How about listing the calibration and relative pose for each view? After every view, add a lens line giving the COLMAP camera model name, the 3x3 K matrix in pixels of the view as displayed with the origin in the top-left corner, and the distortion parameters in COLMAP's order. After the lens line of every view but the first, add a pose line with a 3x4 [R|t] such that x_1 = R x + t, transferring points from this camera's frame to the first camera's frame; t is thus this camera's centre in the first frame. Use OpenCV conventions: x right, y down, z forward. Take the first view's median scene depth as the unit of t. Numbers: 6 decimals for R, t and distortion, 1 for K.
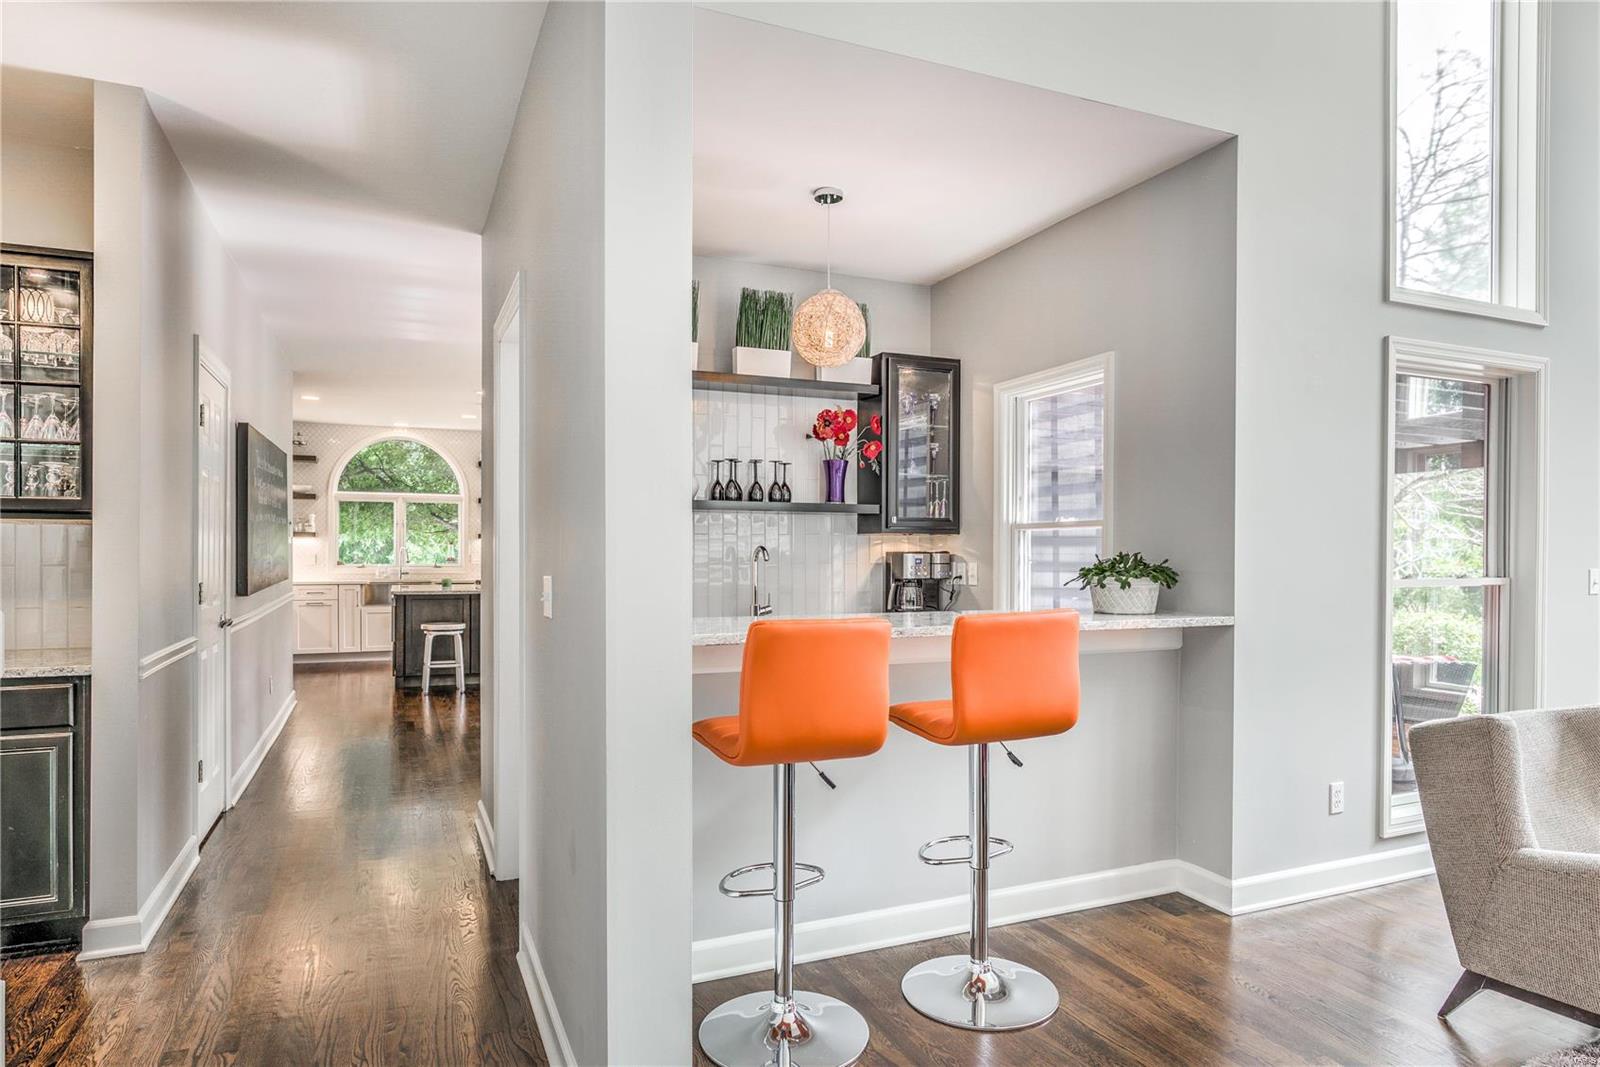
lens RADIAL K [[978.4, 0, 829.5], [0, 978.4, 547.7], [0, 0, 1]] dist [-0.008335, -0.002781]
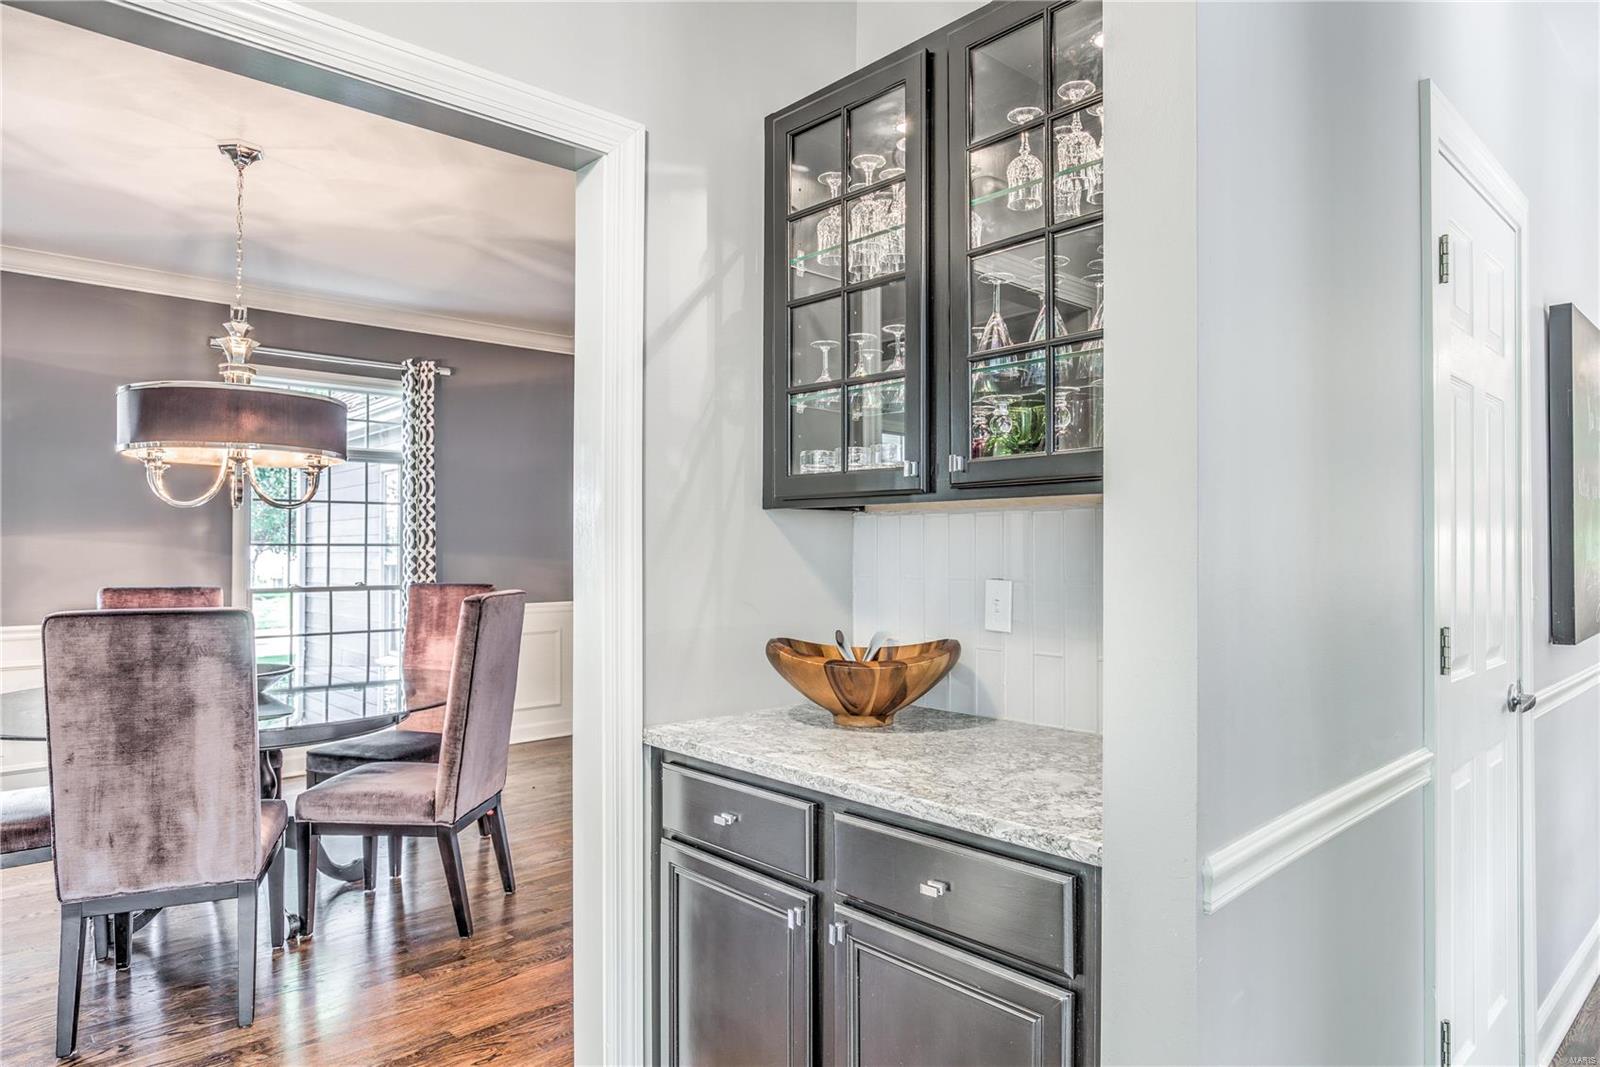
lens RADIAL K [[978.4, 0, 798.3], [0, 978.4, 531.8], [0, 0, 1]] dist [-0.008335, -0.002781]
pose [[0.321149, -0.006738, -0.947005, -0.316025], [0.006354, 0.999968, -0.004960, -0.008550], [0.947007, -0.004424, 0.321181, 0.578188]]
